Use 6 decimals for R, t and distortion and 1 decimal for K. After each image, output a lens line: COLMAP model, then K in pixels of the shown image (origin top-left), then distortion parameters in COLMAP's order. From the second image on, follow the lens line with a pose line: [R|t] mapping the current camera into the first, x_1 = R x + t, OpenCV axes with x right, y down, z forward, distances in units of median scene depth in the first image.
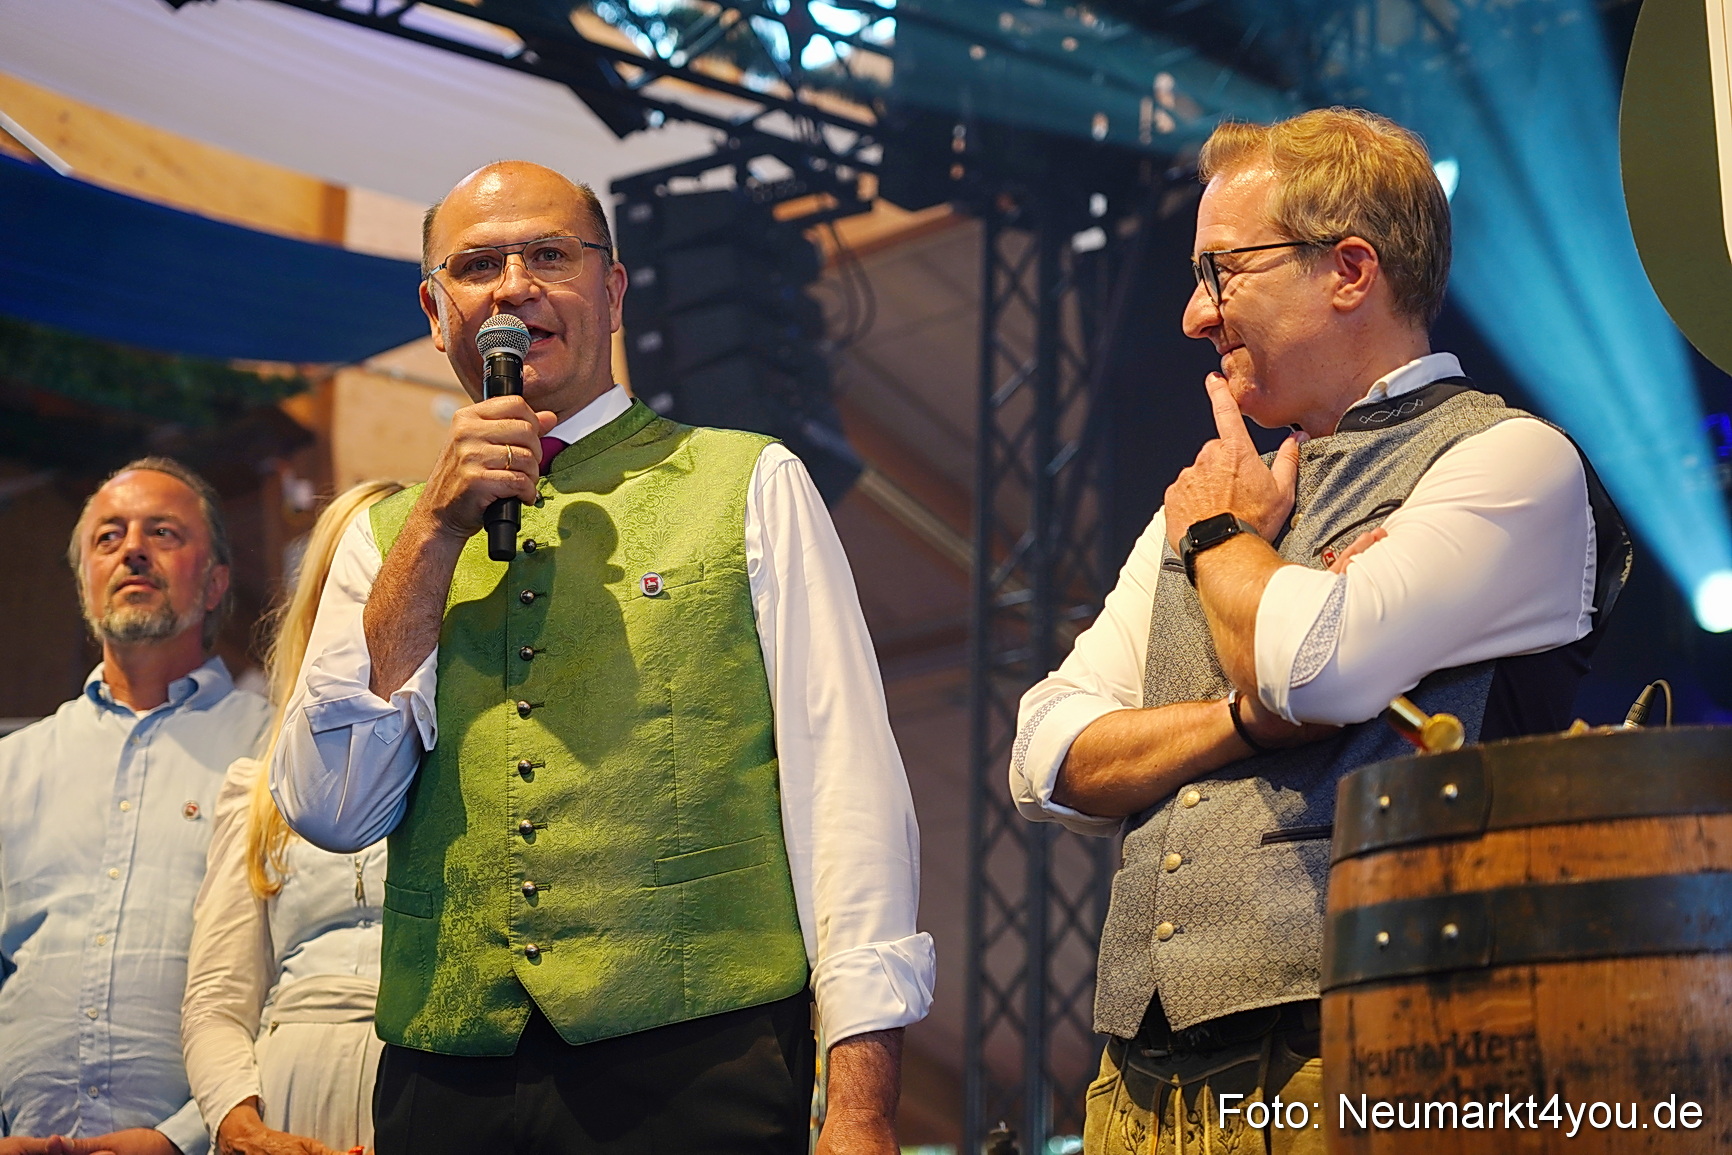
lens RADIAL K [[3859.0, 0, 804.2], [0, 3859.0, 571.9], [0, 0, 1]] dist [-0.027636, 0.000000]
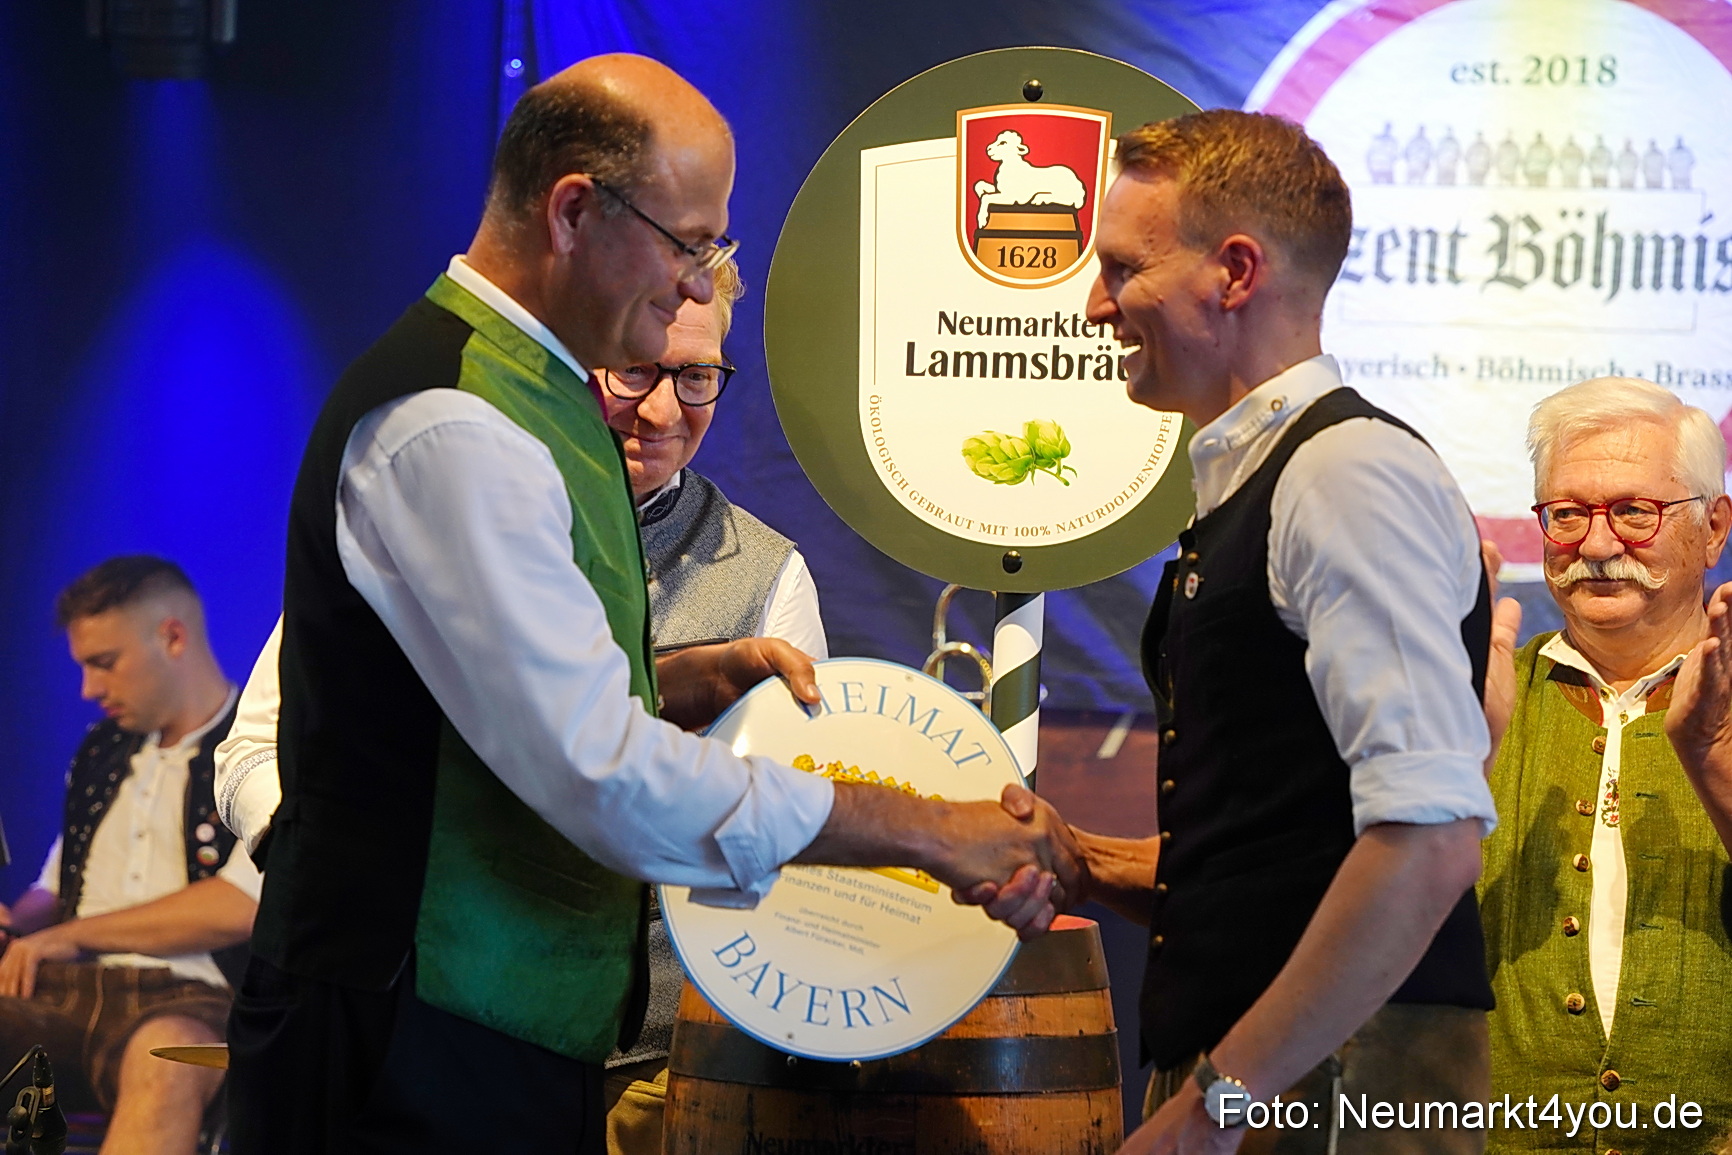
lens RADIAL K [[7522.3, 0, 883.1], [0, 7522.3, 560.4], [0, 0, 1]] dist [1.906329, 0.000000]
pose [[0.821675, 0.055029, 0.567294, -0.383350], [-0.165019, 0.975666, 0.144373, -0.133154], [-0.545545, -0.212242, 0.810761, -0.333773]]
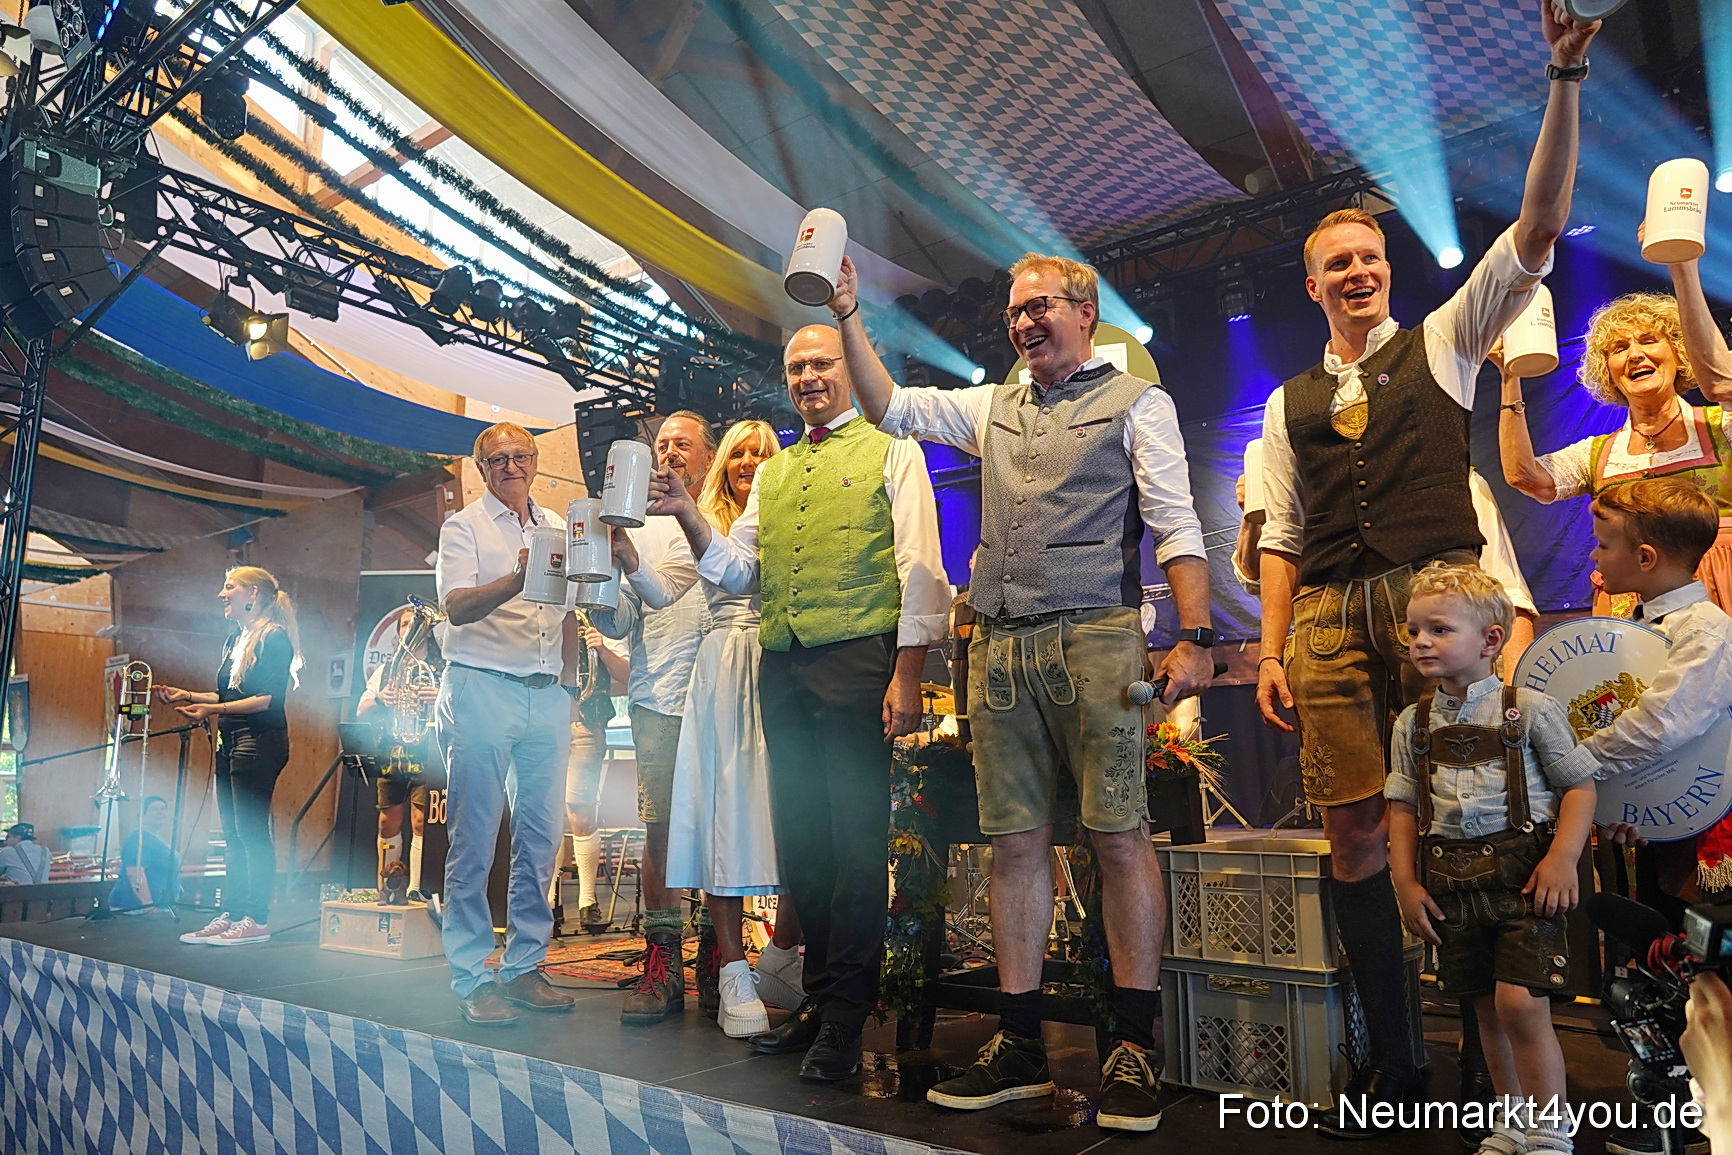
lens RADIAL K [[1193.8, 0, 836.2], [0, 1193.8, 567.0], [0, 0, 1]] dist [-0.036473, 0.000637]
pose [[0.970641, 0.002133, 0.240524, -0.077292], [-0.012692, 0.999022, 0.042359, -0.009379], [-0.240198, -0.044169, 0.969719, -0.032093]]
